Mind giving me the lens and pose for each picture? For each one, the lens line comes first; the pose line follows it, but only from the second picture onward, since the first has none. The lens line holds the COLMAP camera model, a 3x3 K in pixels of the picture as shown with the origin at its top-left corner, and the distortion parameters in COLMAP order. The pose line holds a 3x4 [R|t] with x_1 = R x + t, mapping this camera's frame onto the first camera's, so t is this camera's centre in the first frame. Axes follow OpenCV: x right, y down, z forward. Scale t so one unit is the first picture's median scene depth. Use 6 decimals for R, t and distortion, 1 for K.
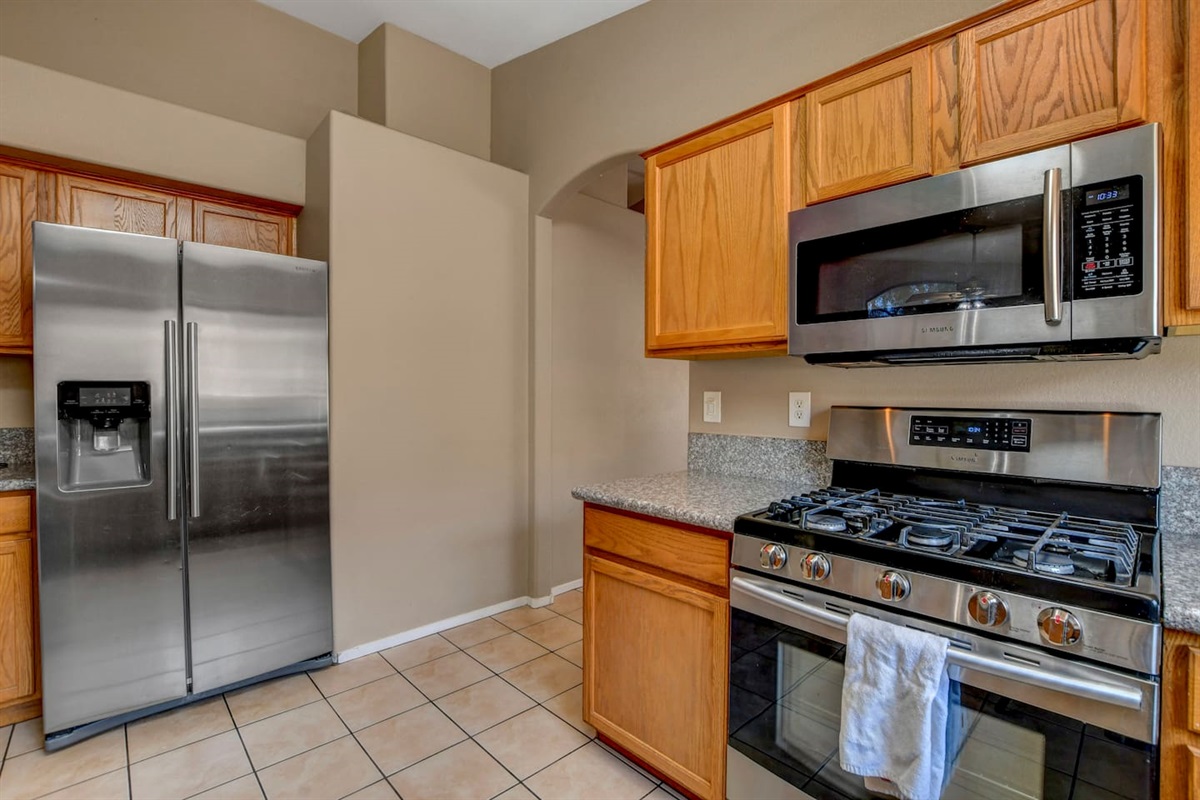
lens RADIAL K [[536.9, 0, 600.2], [0, 536.9, 397.1], [0, 0, 1]] dist [-0.030265, 0.001213]
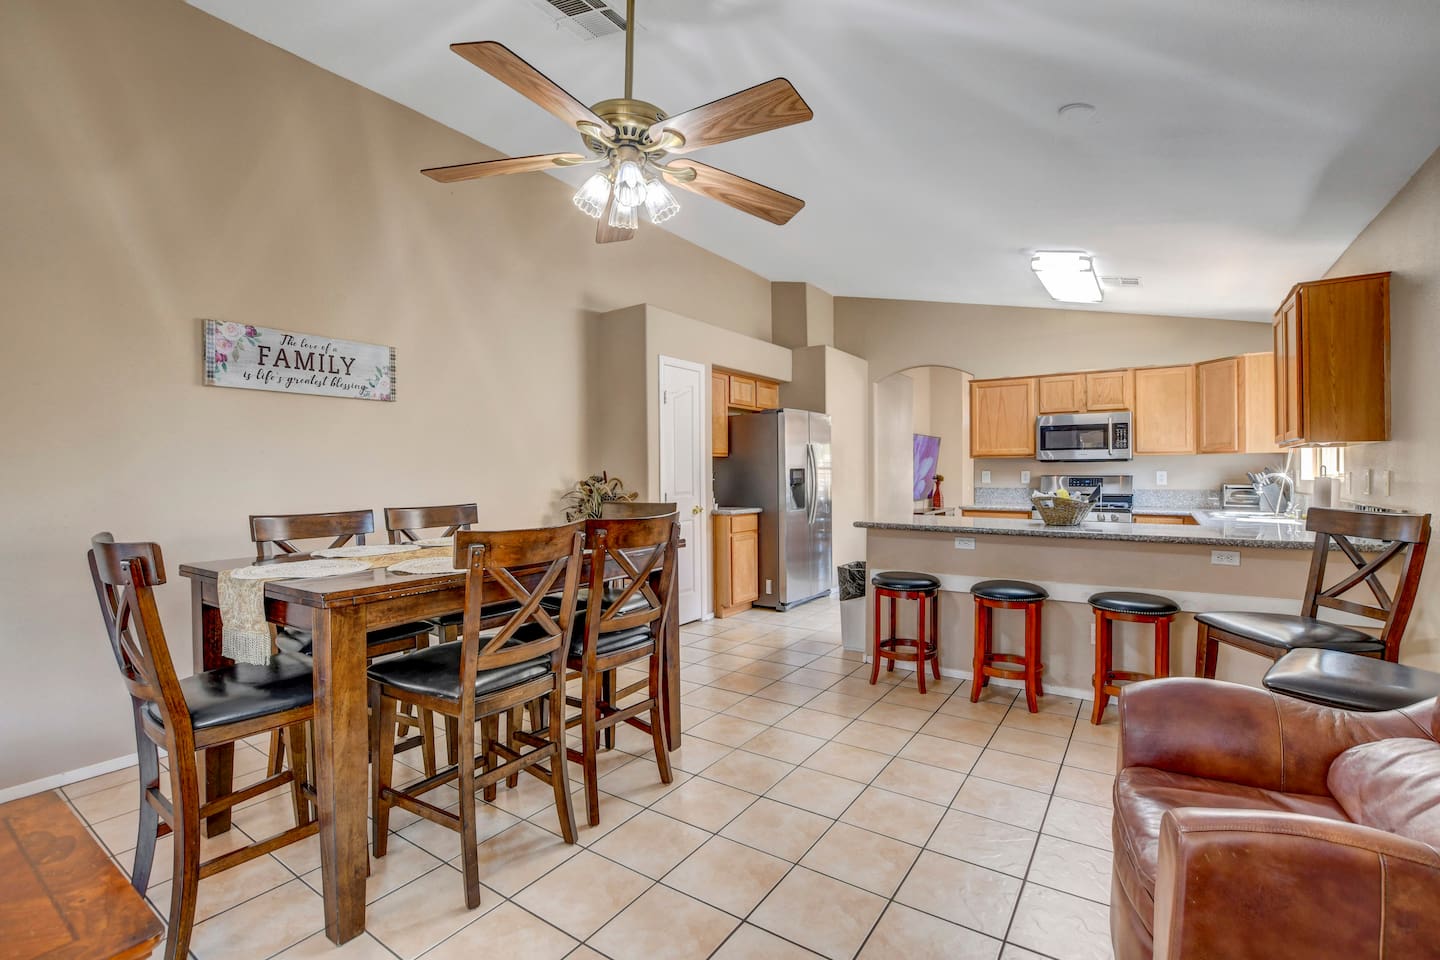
lens RADIAL K [[644.3, 0, 720.3], [0, 644.3, 476.6], [0, 0, 1]] dist [-0.030265, 0.001213]
pose [[0.975458, -0.008884, 0.220009, -2.910266], [0.008783, 0.999960, 0.001436, -0.000373], [-0.220013, 0.000532, 0.975497, -2.897783]]
